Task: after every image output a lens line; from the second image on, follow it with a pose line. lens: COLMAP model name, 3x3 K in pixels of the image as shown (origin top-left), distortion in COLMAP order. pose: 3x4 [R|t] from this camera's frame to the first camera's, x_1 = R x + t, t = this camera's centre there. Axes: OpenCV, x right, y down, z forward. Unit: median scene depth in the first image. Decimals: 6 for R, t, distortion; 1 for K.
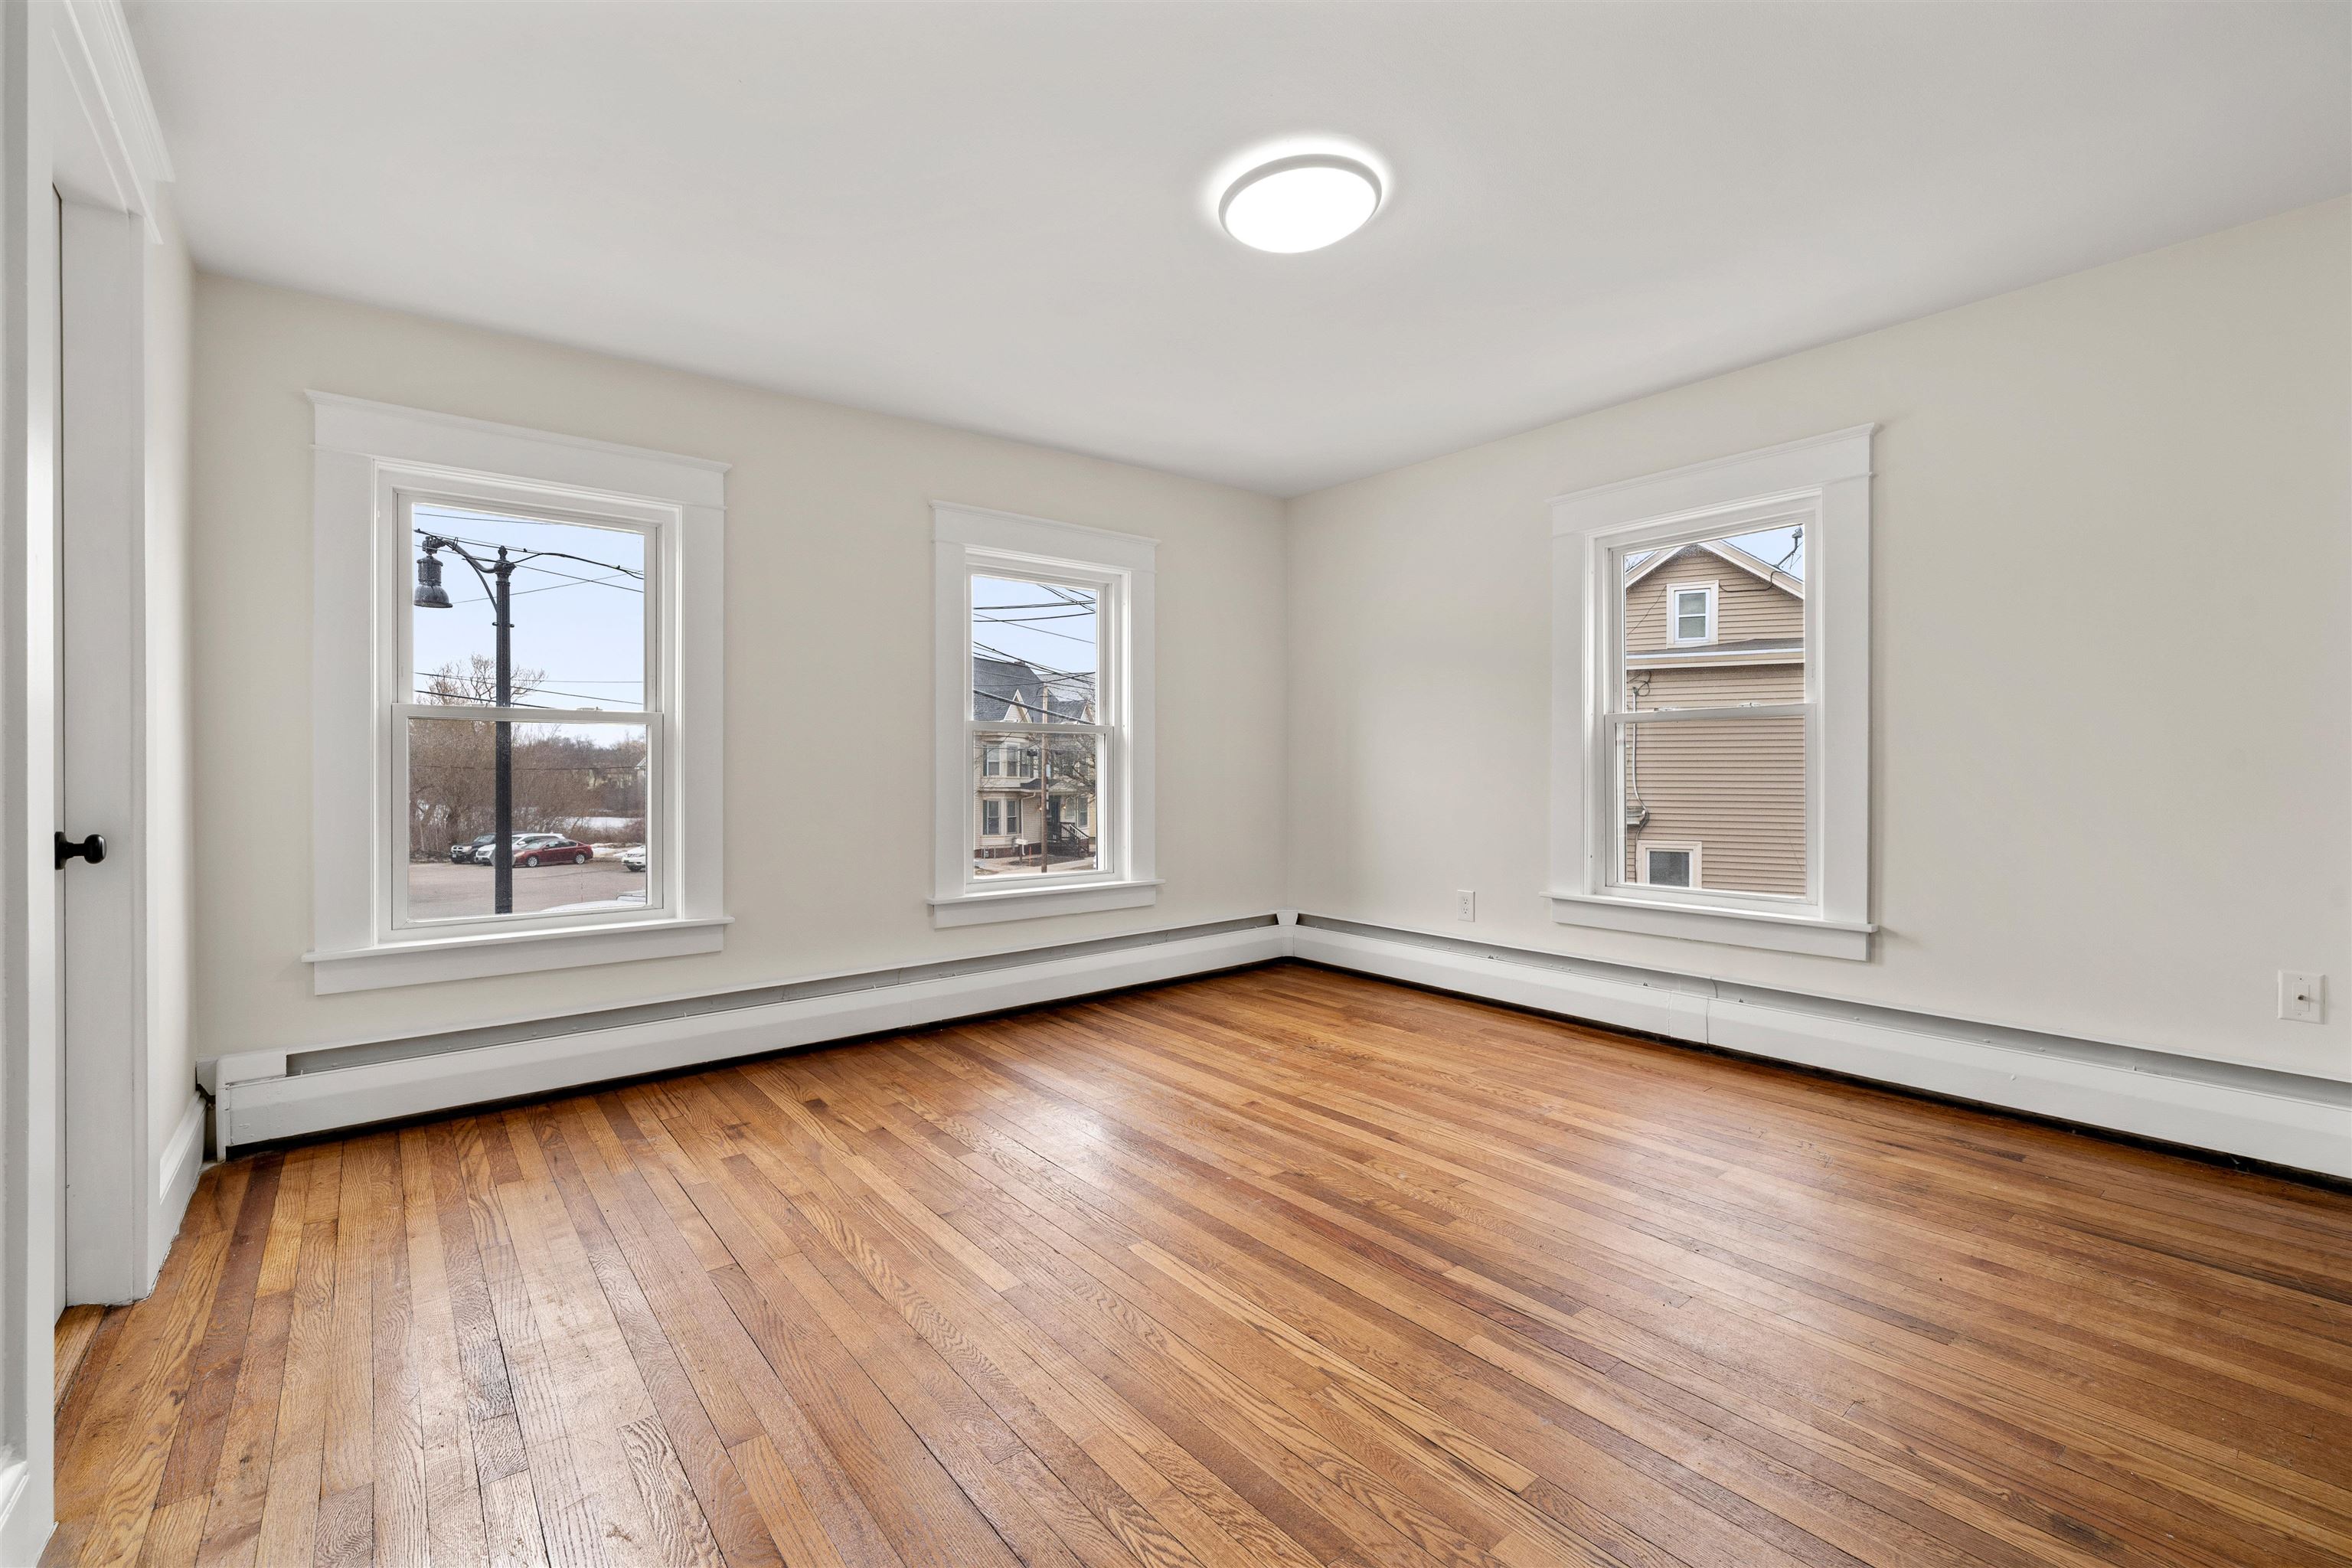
lens RADIAL K [[988.5, 0, 1175.8], [0, 988.5, 765.9], [0, 0, 1]] dist [-0.000999, -0.000061]
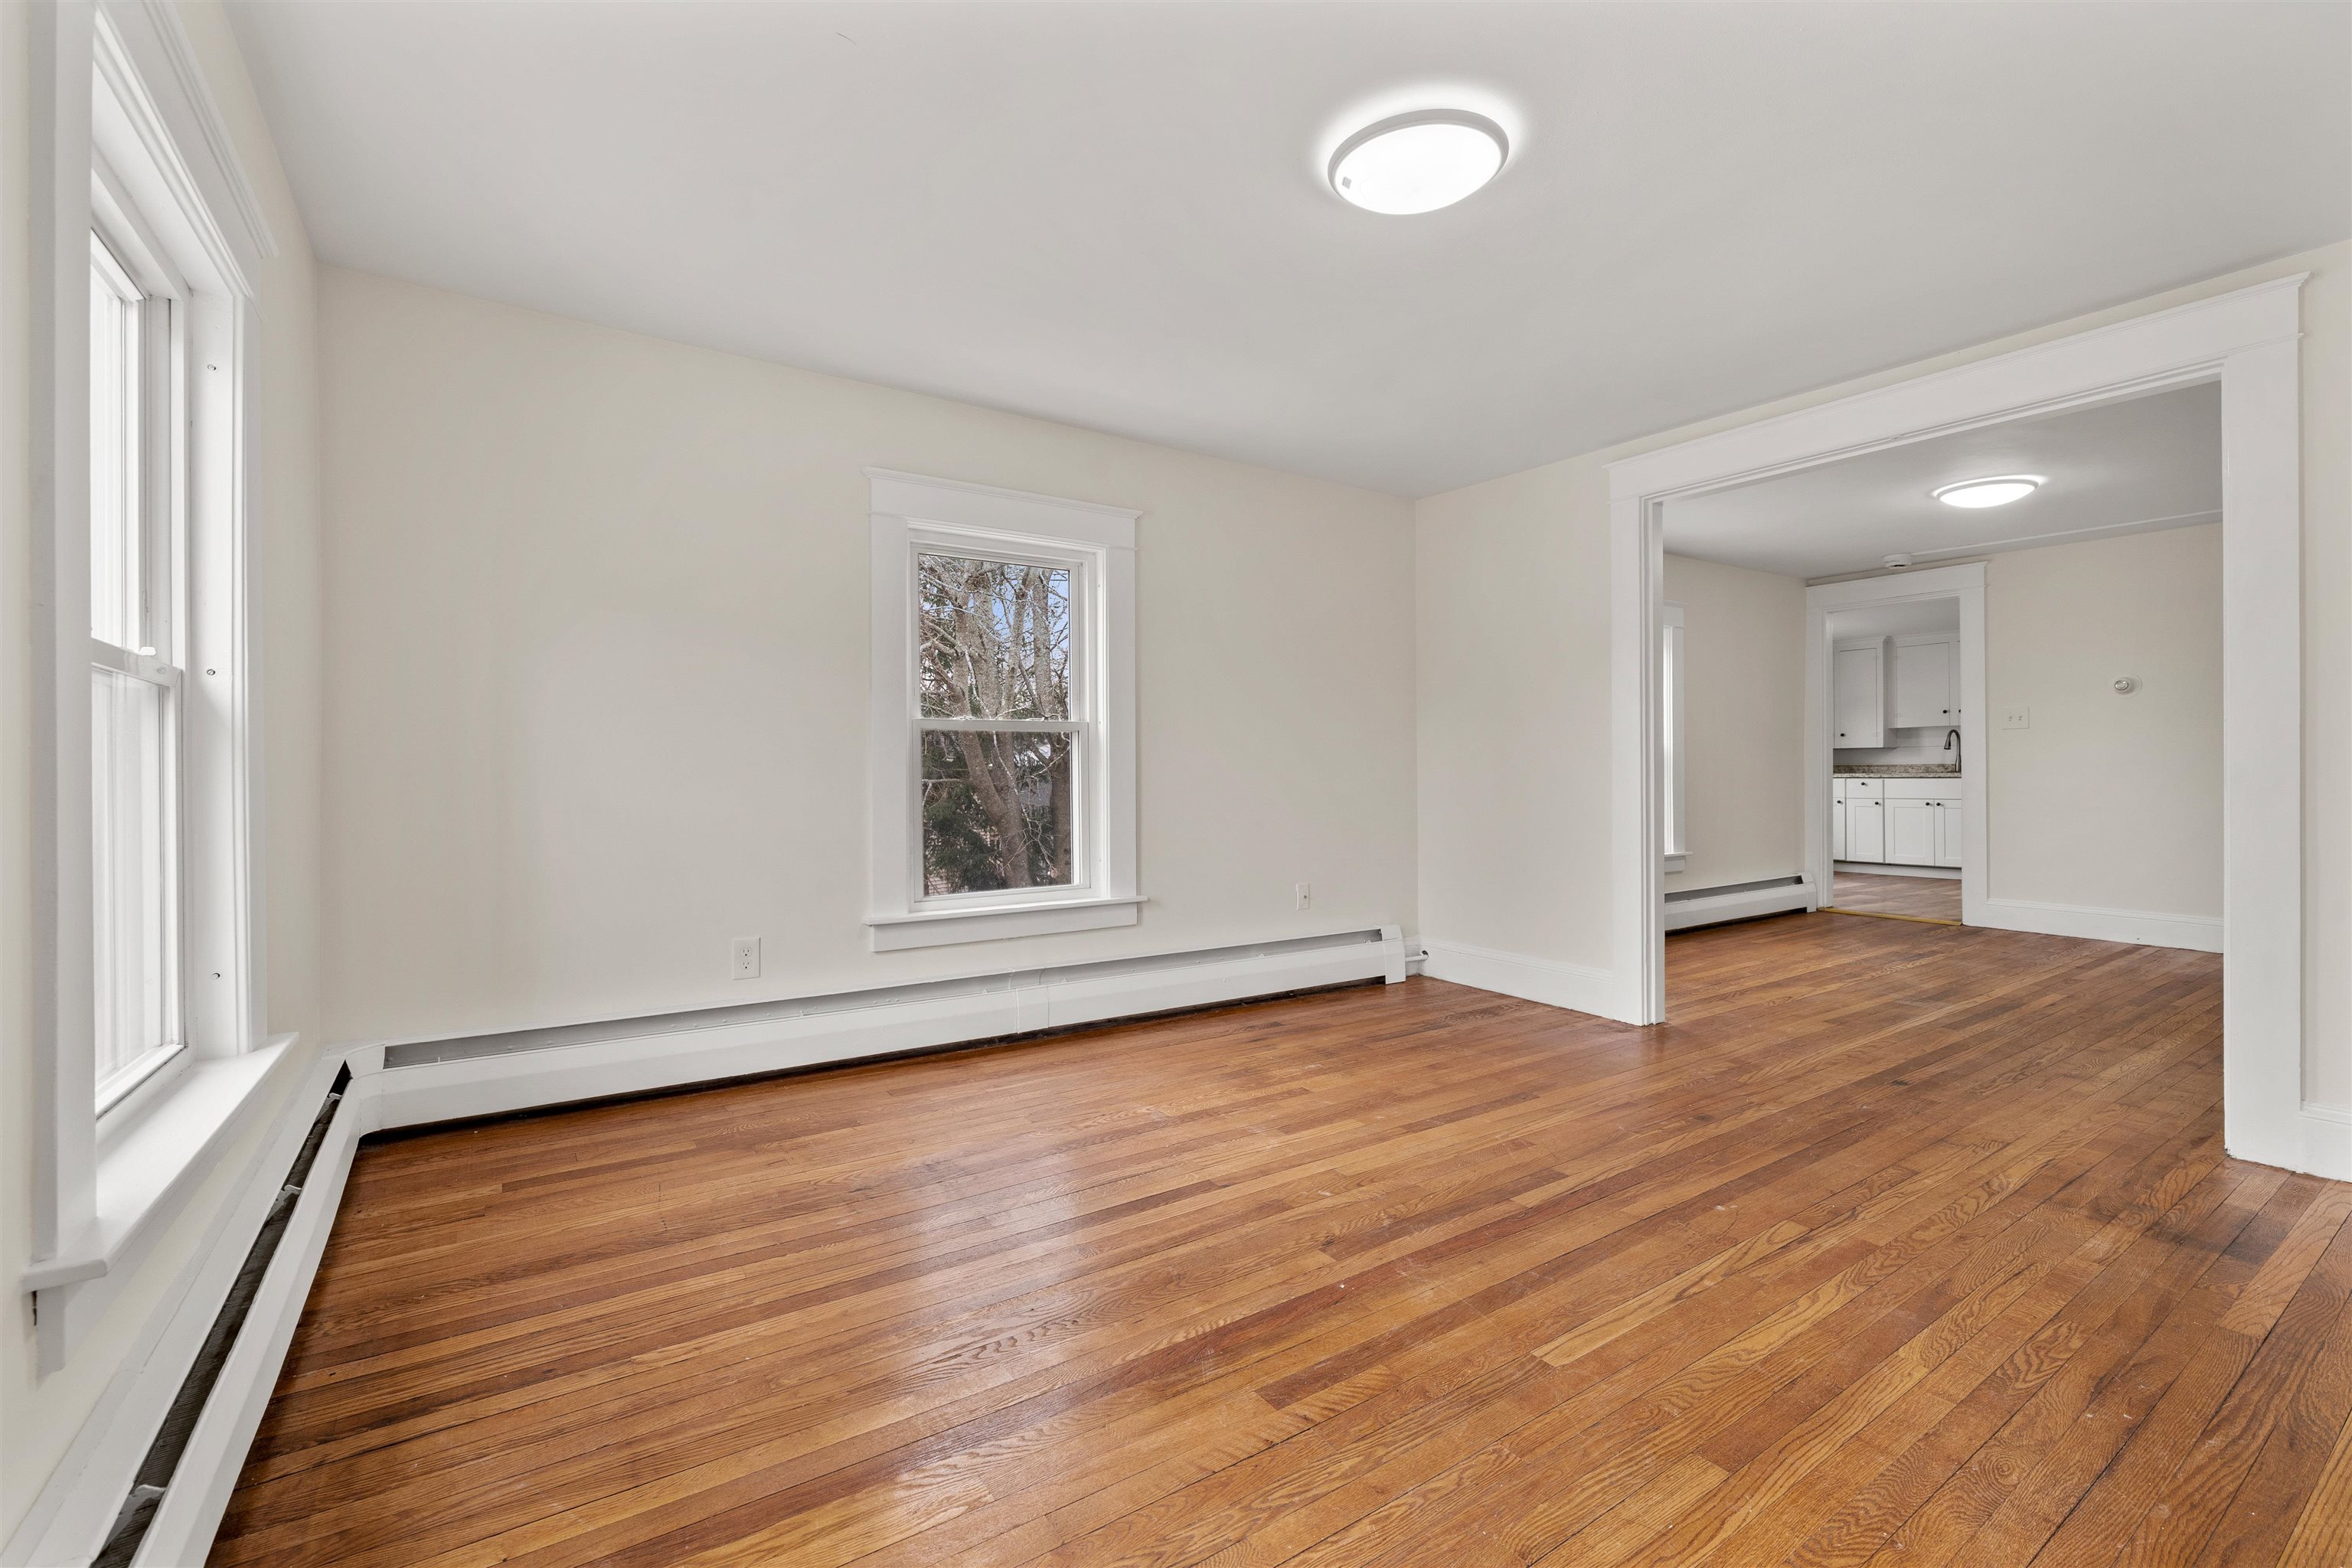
lens RADIAL K [[988.5, 0, 1175.8], [0, 988.5, 765.9], [0, 0, 1]] dist [-0.000999, -0.000061]
pose [[0.096397, 0.011766, 0.995273, -0.724483], [0.002222, 0.999925, -0.012036, 0.005726], [-0.995340, 0.003372, 0.096363, 1.006427]]
